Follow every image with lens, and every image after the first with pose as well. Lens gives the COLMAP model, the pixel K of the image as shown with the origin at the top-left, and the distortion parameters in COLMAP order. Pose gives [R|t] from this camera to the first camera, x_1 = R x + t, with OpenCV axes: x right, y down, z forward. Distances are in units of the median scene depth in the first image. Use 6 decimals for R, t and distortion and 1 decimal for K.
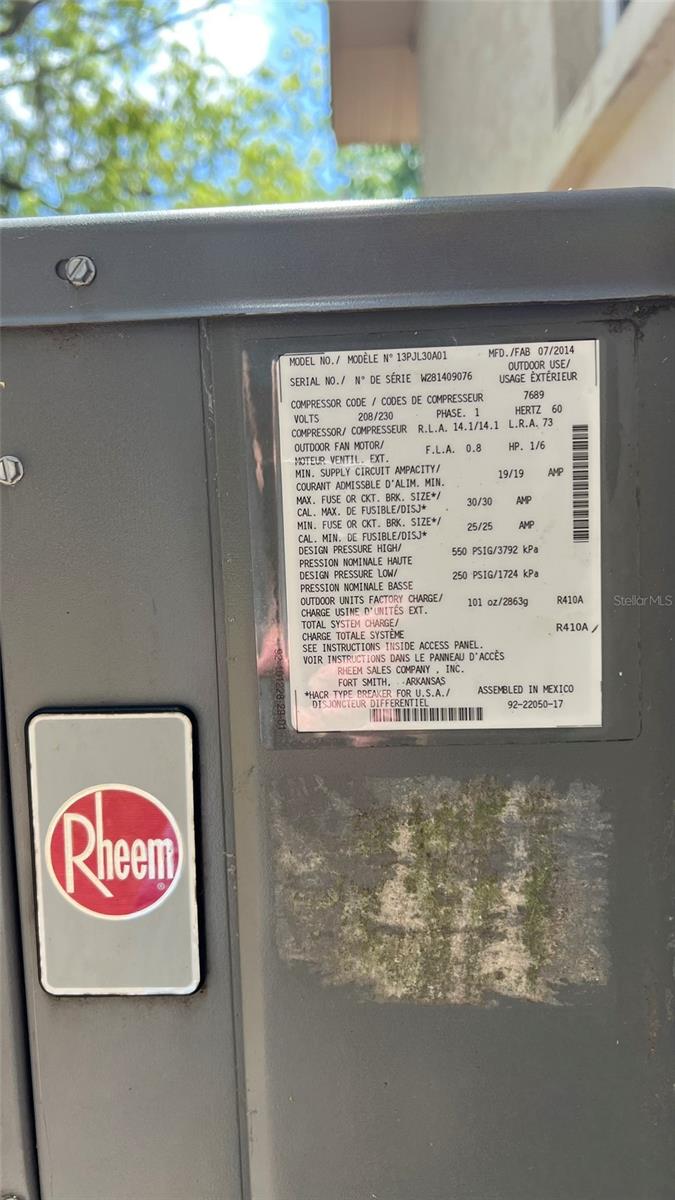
lens RADIAL K [[896.9, 0, 337.7], [0, 896.9, 600.2], [0, 0, 1]] dist [0.053007, -0.052823]
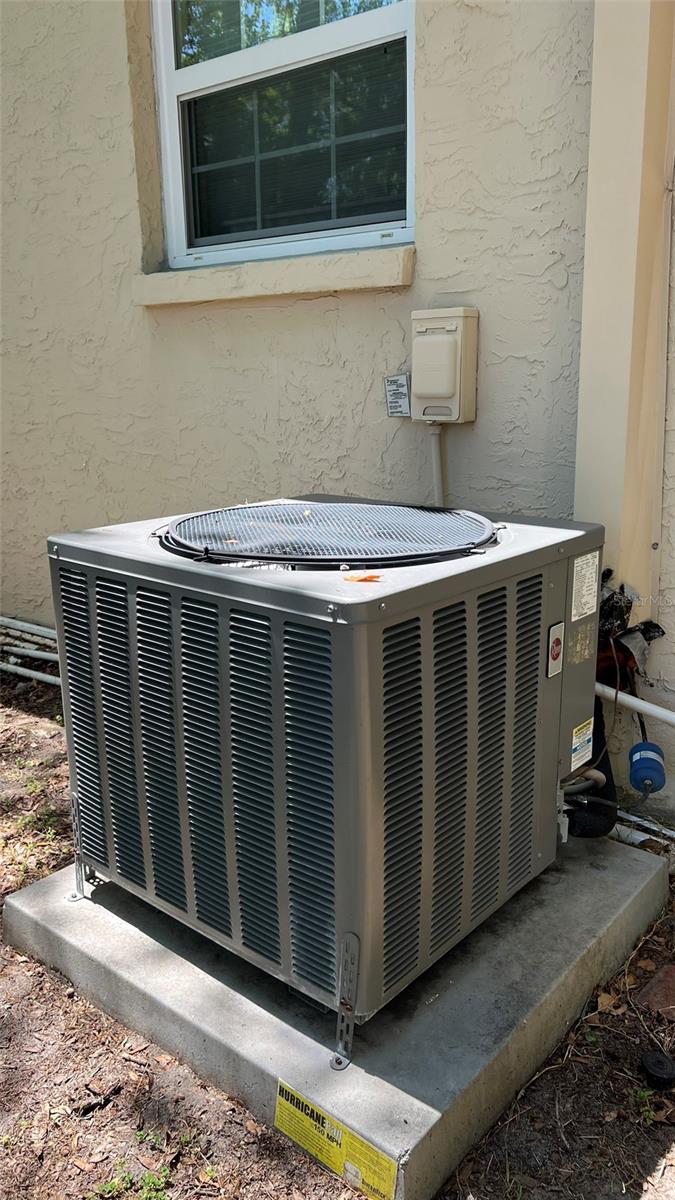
lens RADIAL K [[896.9, 0, 338.4], [0, 896.9, 600.8], [0, 0, 1]] dist [0.053007, -0.052823]
pose [[0.640769, -0.172518, 0.748099, -5.380381], [0.053502, 0.982091, 0.180653, -1.128713], [-0.765867, -0.075732, 0.638524, -1.561202]]
